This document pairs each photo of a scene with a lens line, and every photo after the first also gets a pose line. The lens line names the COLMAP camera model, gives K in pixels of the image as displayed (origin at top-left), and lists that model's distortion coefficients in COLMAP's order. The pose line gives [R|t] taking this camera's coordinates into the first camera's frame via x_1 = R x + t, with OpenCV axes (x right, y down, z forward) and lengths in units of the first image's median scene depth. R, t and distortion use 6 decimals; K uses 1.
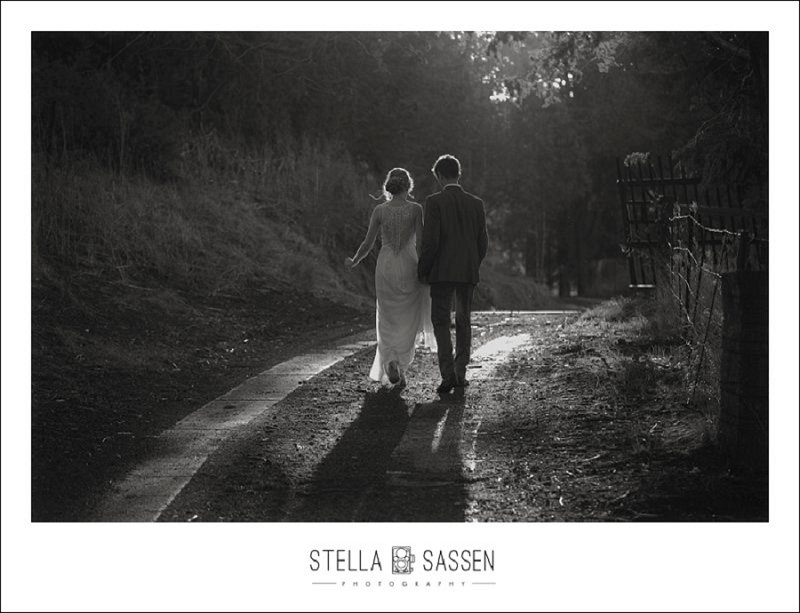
lens RADIAL K [[2811.5, 0, 400.0], [0, 2811.5, 306.5], [0, 0, 1]] dist [0.231658, 0.451513]
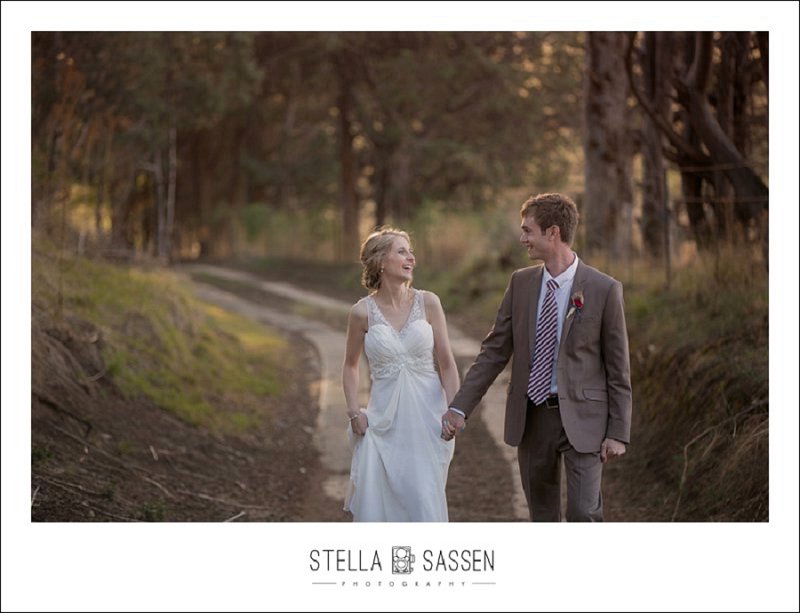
lens RADIAL K [[3211.7, 0, 400.0], [0, 3211.7, 306.5], [0, 0, 1]] dist [0.312065, 4.291250]
pose [[0.989752, -0.002352, 0.142780, 0.006313], [-0.001116, 0.999706, 0.024205, -0.014977], [-0.142795, -0.024116, 0.989458, 0.386834]]
